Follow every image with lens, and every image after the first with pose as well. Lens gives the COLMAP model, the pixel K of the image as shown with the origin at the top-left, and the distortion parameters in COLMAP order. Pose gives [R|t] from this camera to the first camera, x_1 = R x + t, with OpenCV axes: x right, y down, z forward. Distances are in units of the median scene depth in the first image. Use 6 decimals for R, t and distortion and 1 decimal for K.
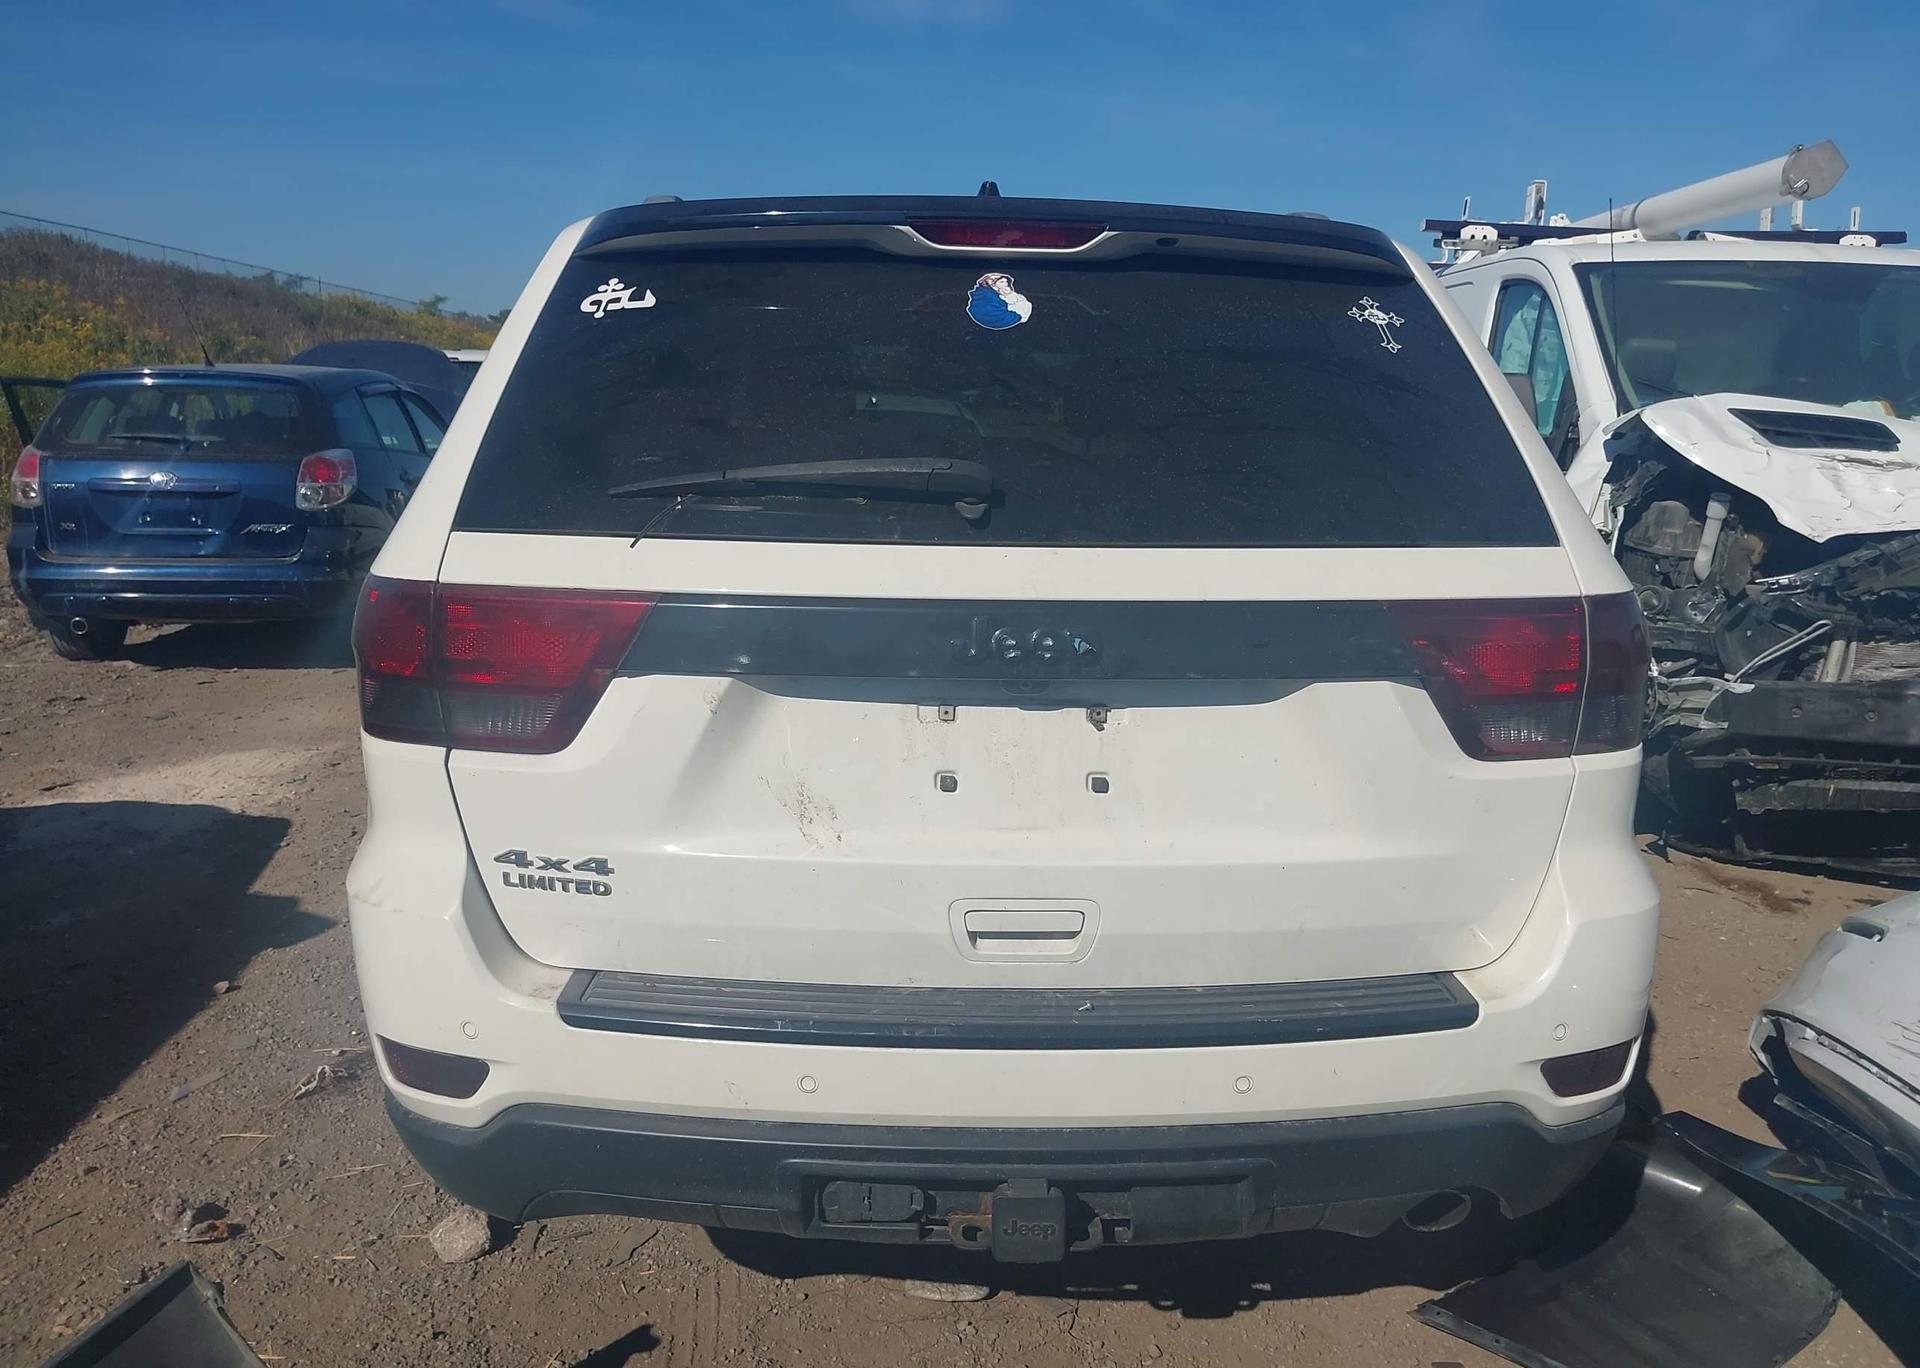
lens RADIAL K [[1505.2, 0, 983.1], [0, 1505.2, 661.2], [0, 0, 1]] dist [0.043780, -0.055045]
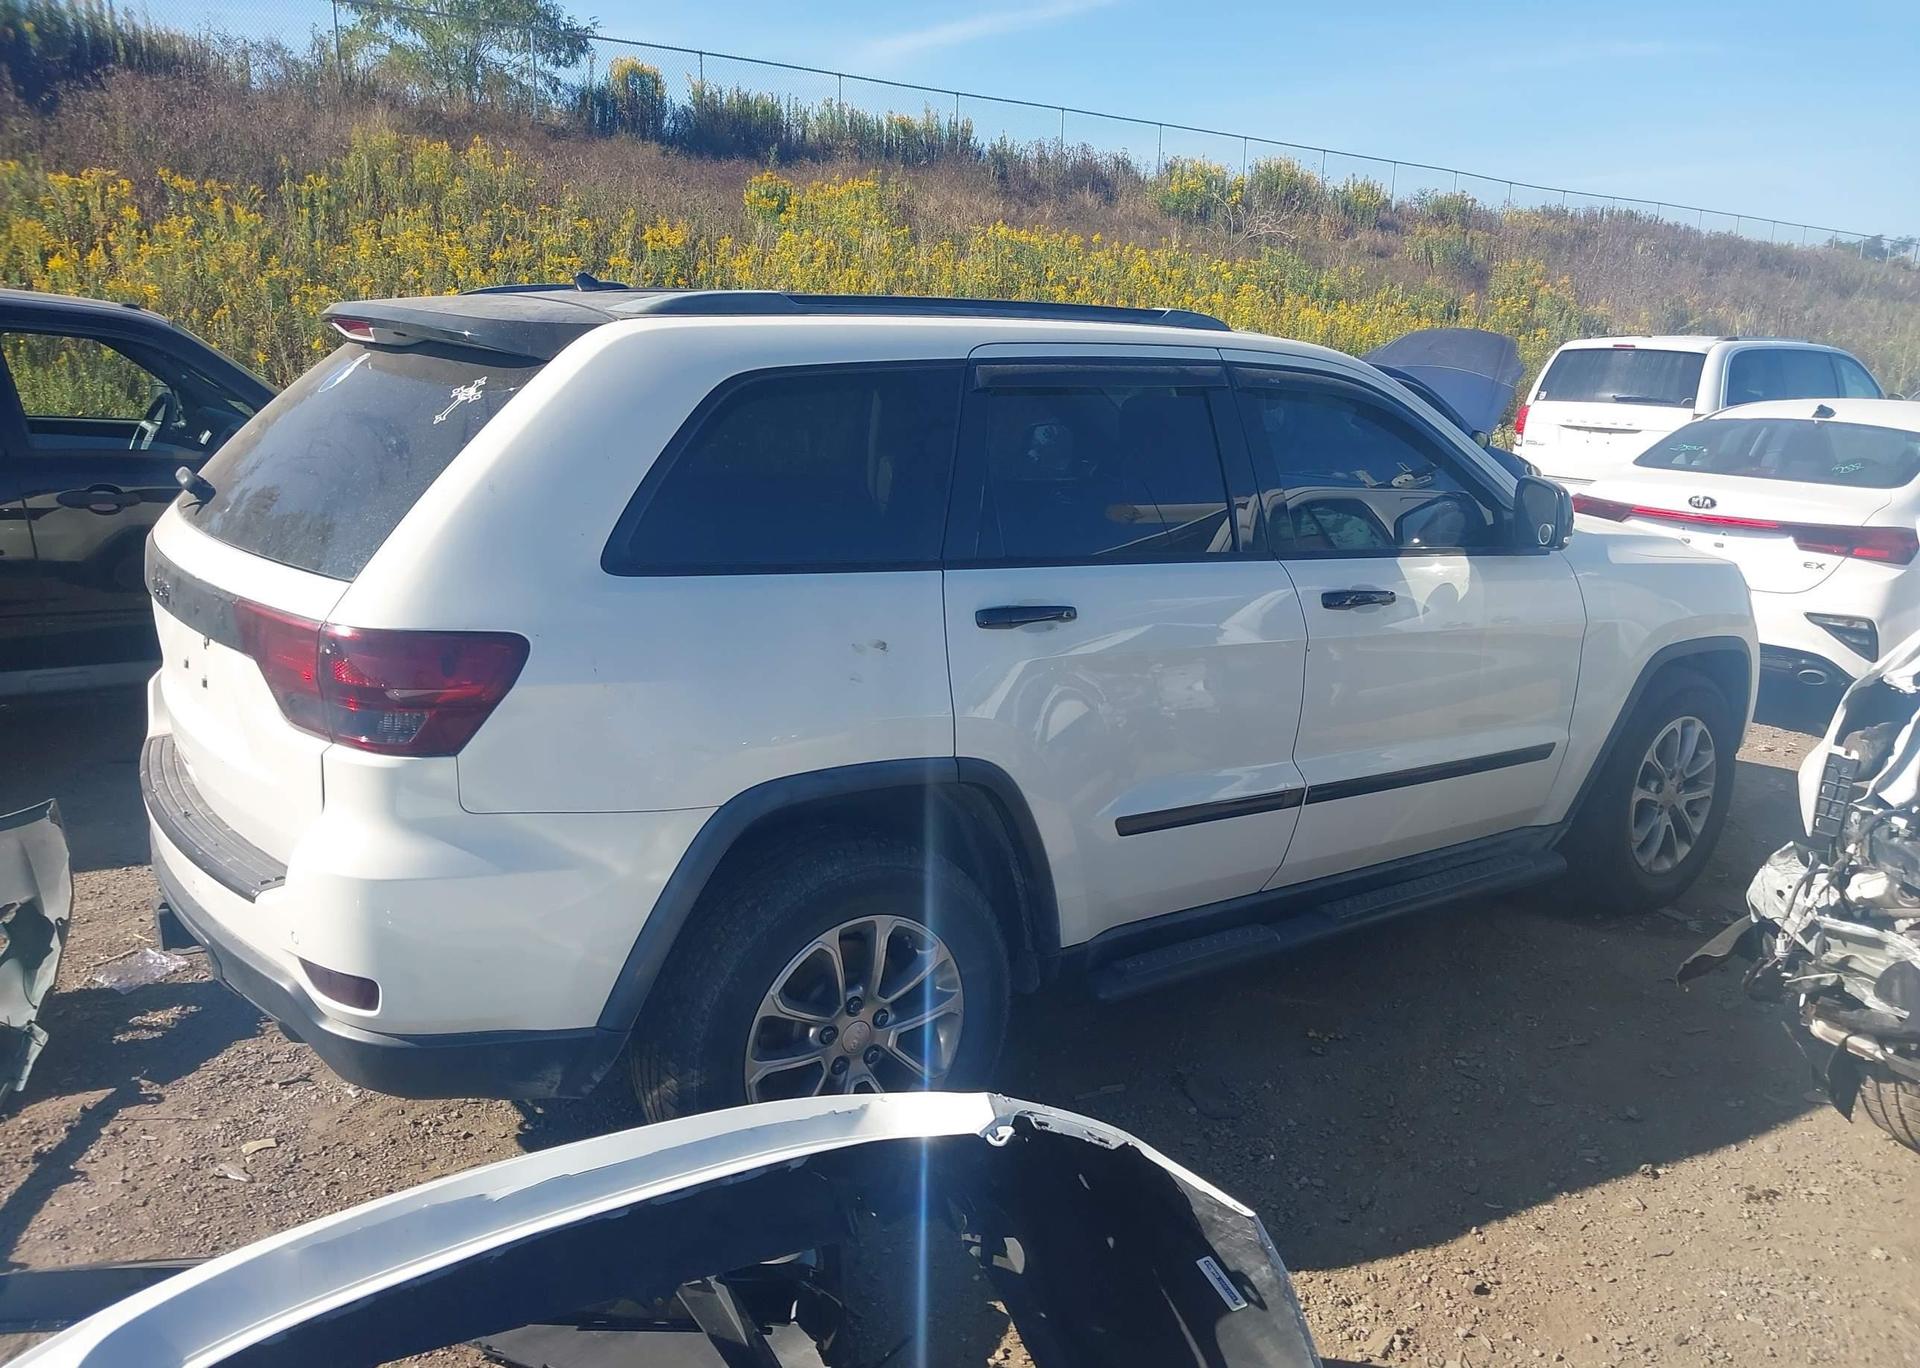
lens RADIAL K [[1505.2, 0, 955.8], [0, 1505.2, 685.8], [0, 0, 1]] dist [0.043780, -0.055045]
pose [[0.564744, 0.196357, -0.801566, 1.812854], [-0.168294, 0.978273, 0.121072, -0.248309], [0.807924, 0.066524, 0.585519, 0.709976]]
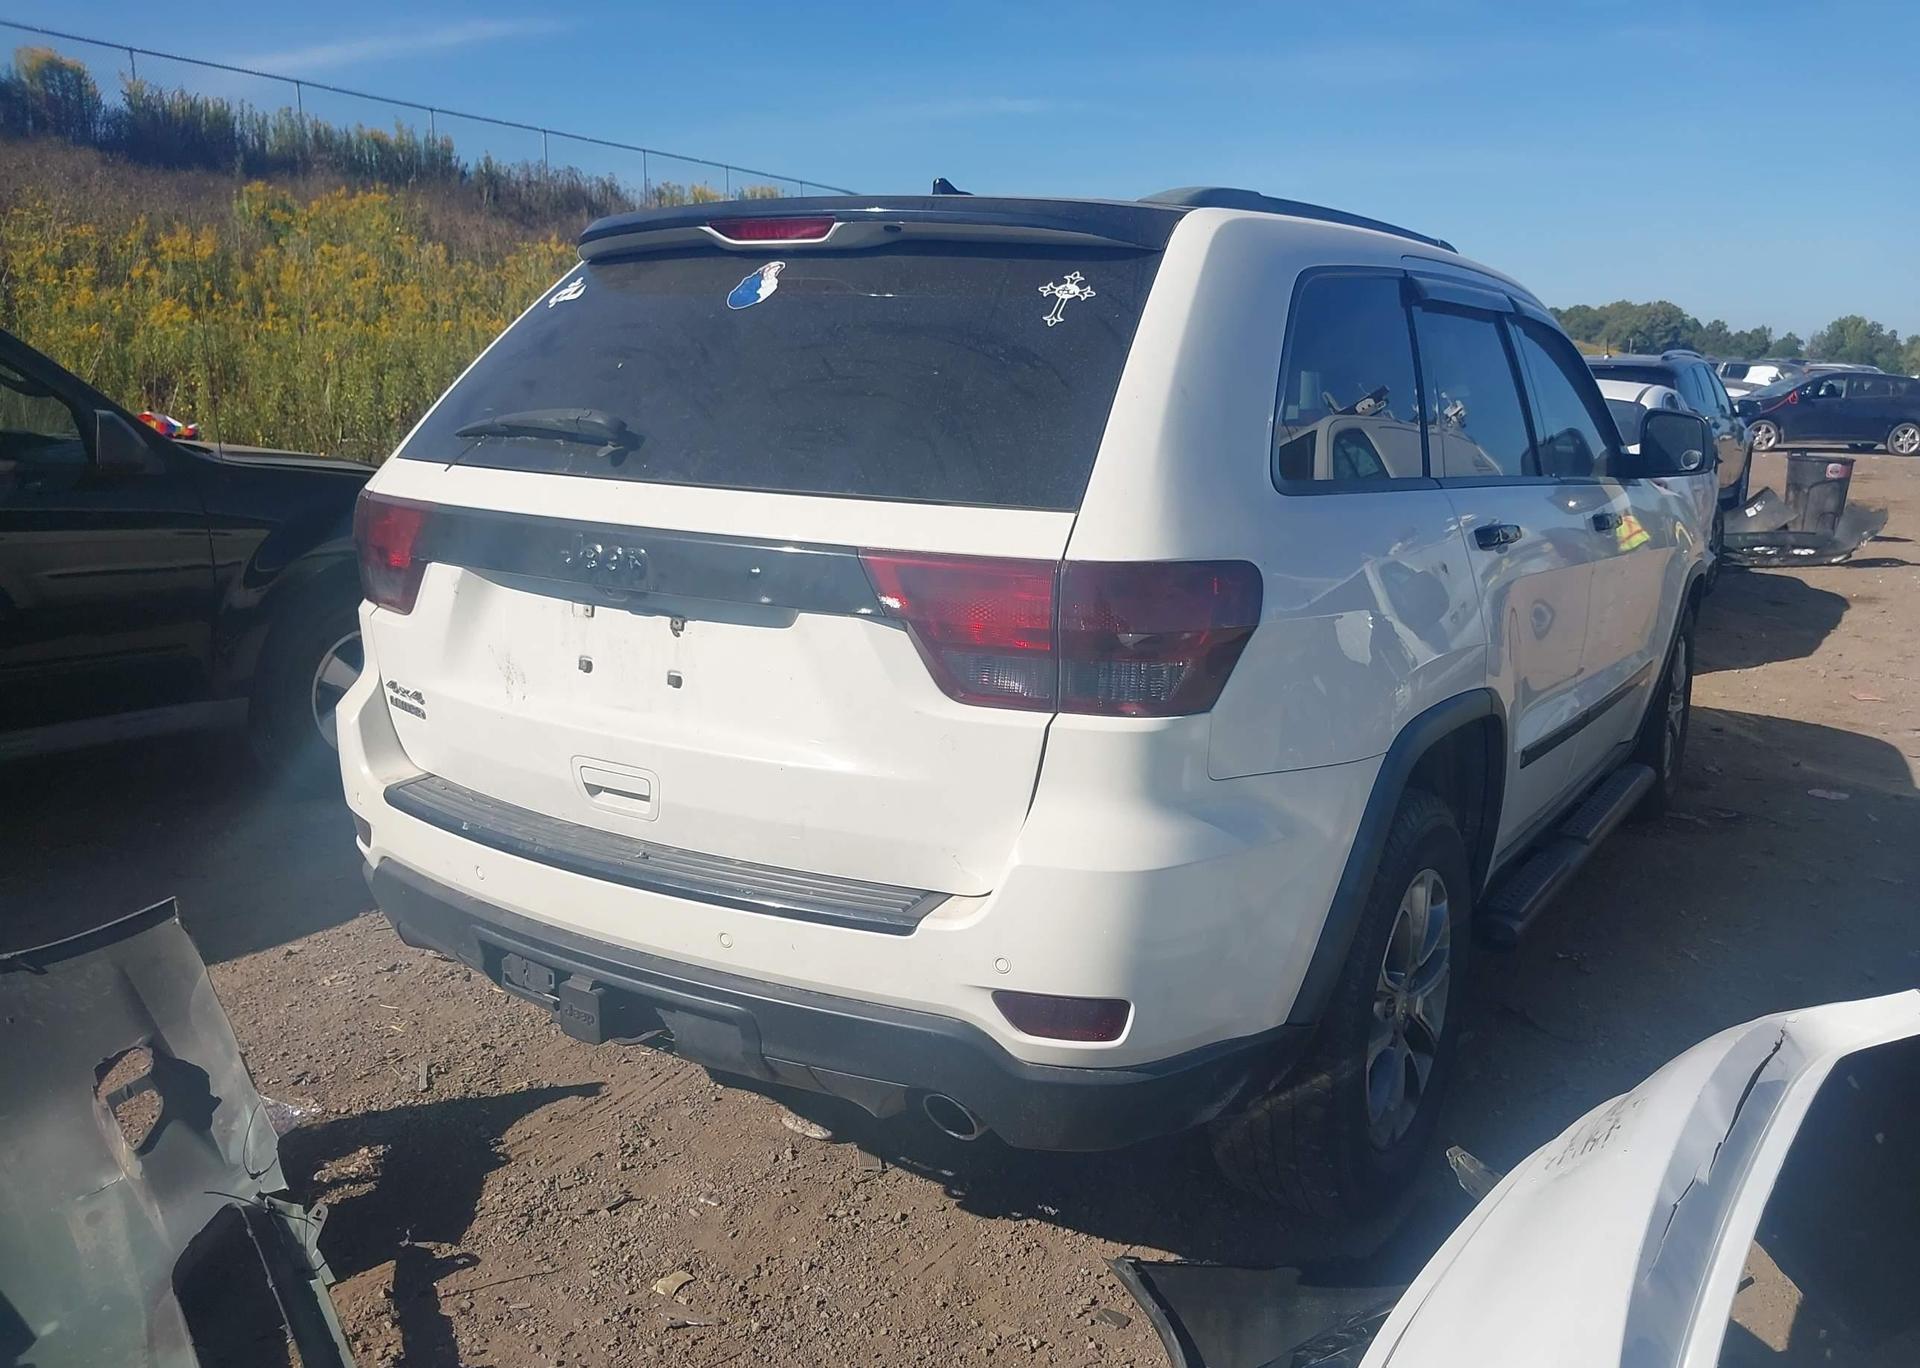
lens RADIAL K [[1505.2, 0, 1020.1], [0, 1505.2, 670.2], [0, 0, 1]] dist [0.043780, -0.055045]
pose [[0.827587, 0.110672, -0.550319, 0.973265], [-0.105291, 0.993576, 0.041474, -0.006683], [0.551374, 0.023620, 0.833924, 0.130924]]
